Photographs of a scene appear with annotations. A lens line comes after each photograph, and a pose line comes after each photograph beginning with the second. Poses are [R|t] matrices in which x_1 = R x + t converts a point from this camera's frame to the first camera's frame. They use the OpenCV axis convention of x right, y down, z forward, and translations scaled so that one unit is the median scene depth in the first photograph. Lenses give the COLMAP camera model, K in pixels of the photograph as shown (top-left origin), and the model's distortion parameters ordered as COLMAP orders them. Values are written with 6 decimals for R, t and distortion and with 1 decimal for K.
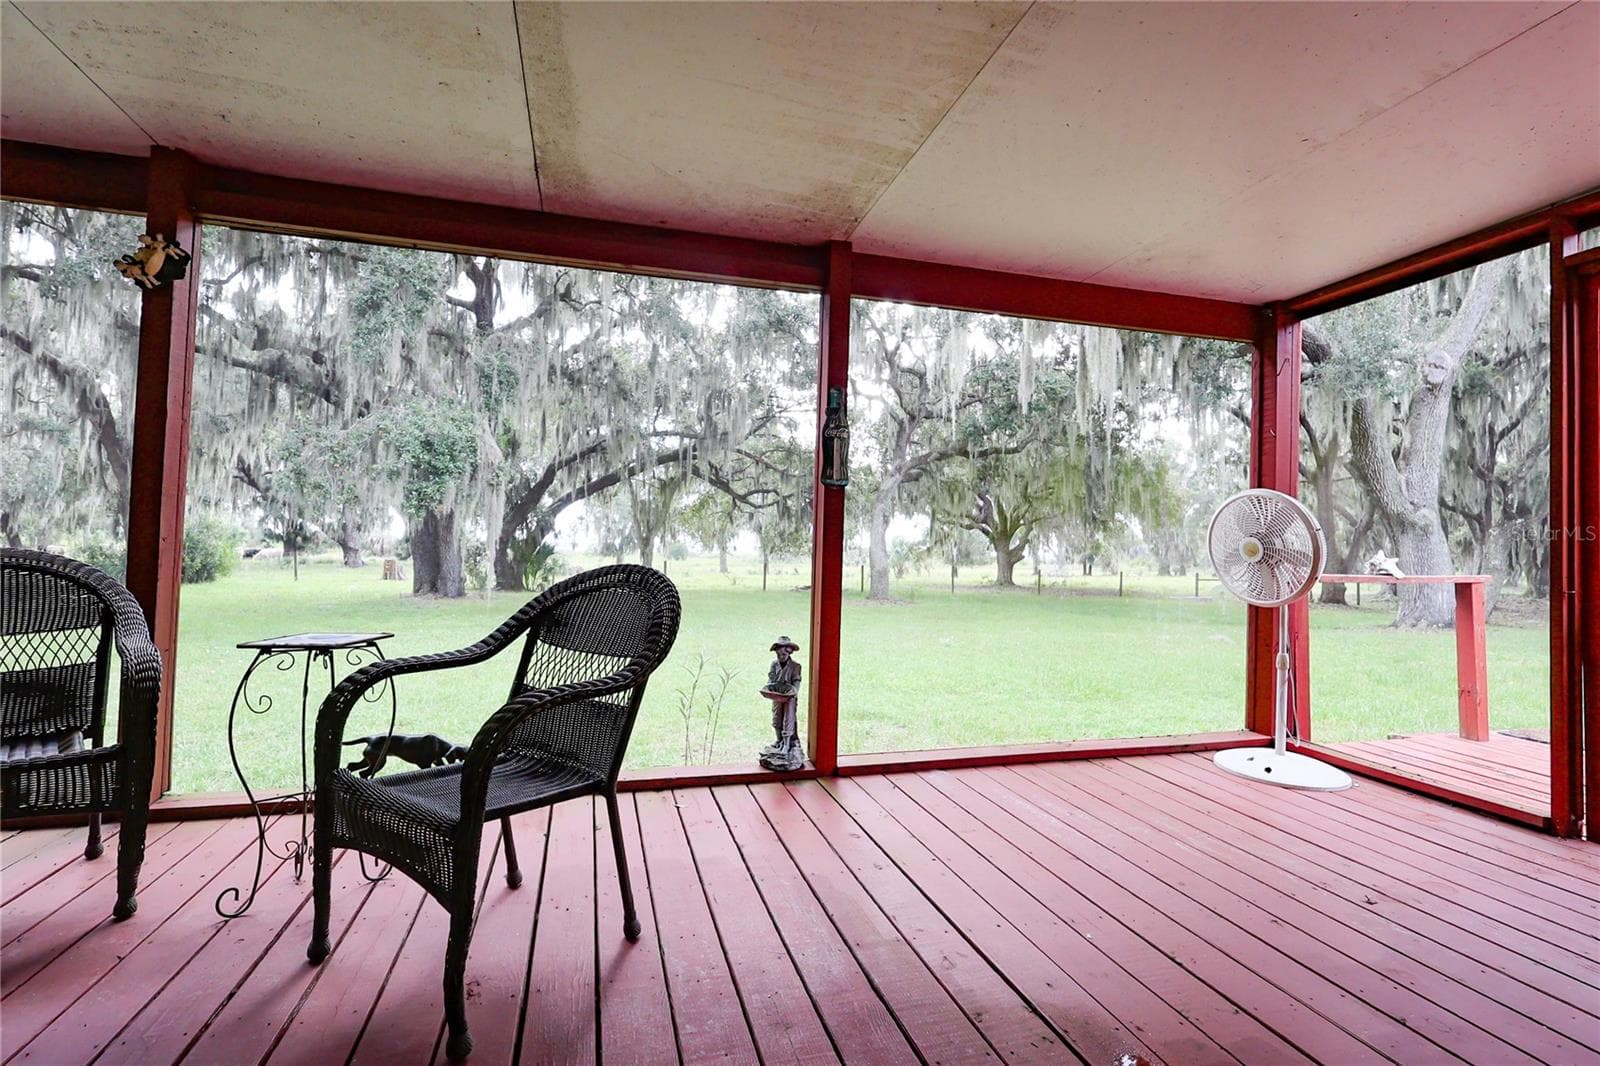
lens RADIAL K [[744.5, 0, 797.7], [0, 744.5, 525.7], [0, 0, 1]] dist [0.000740, 0.001014]
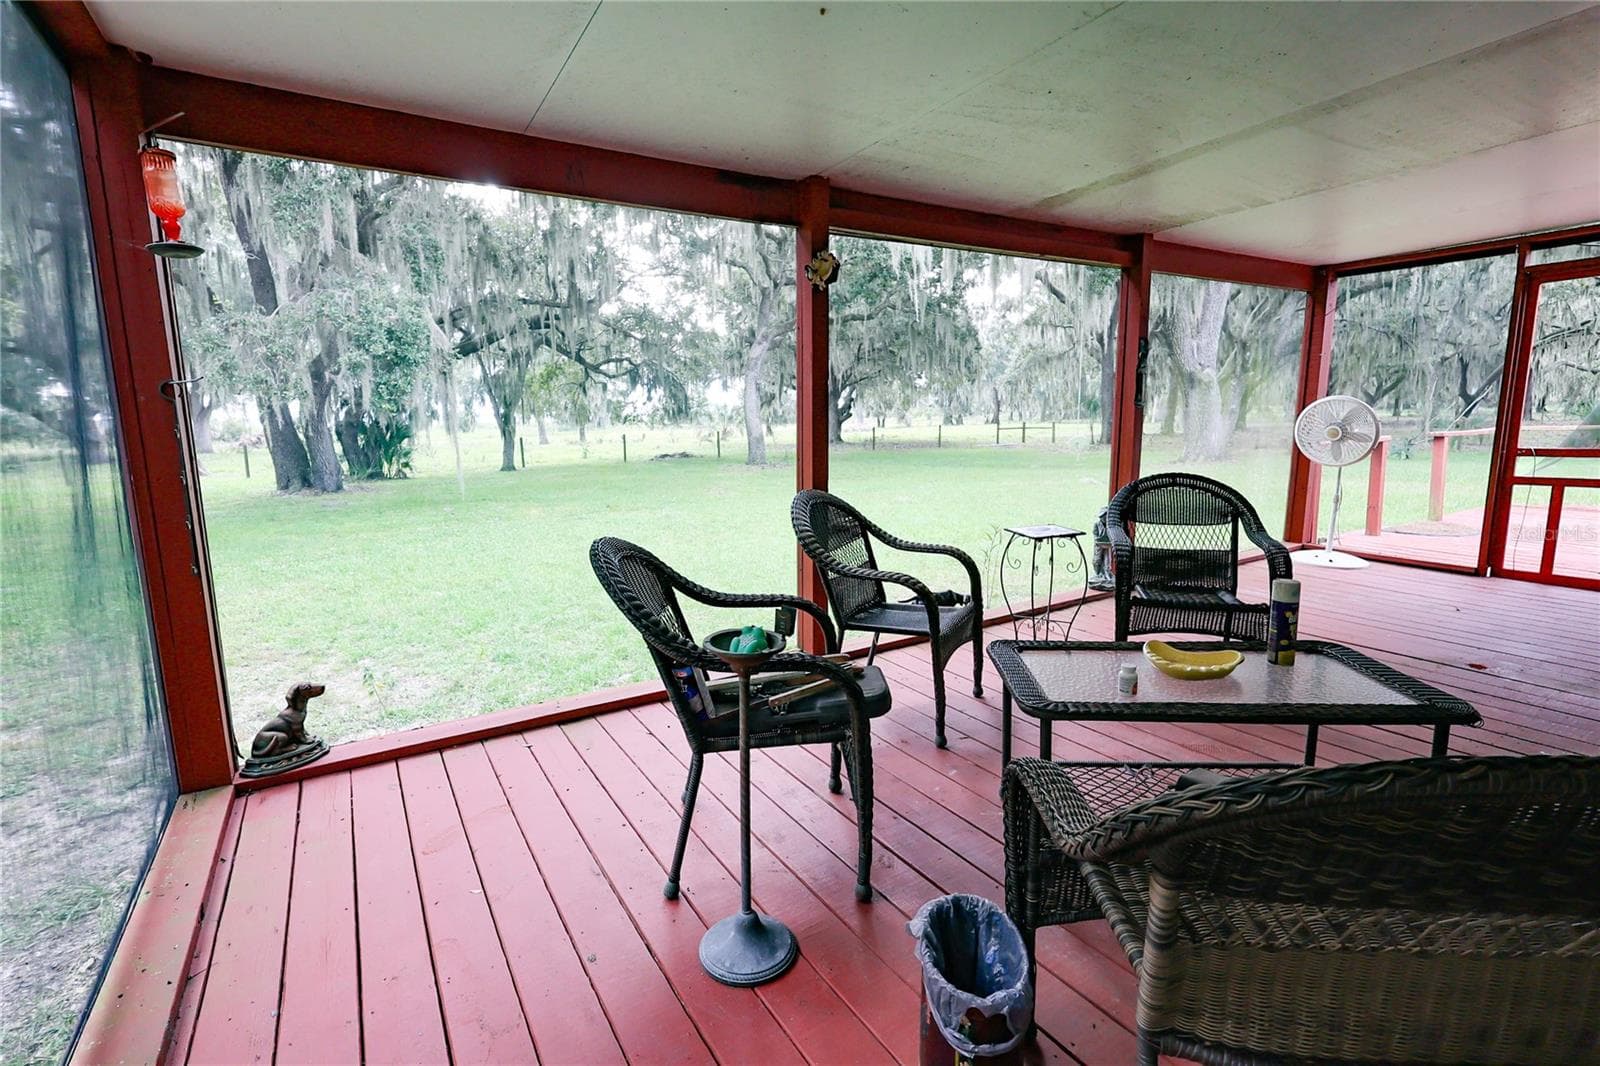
lens RADIAL K [[744.5, 0, 795.7], [0, 744.5, 530.4], [0, 0, 1]] dist [0.000740, 0.001014]
pose [[0.957997, -0.086774, 0.273336, -0.164289], [0.032378, 0.979757, 0.197556, -0.019909], [-0.284945, -0.180408, 0.941413, -0.041848]]
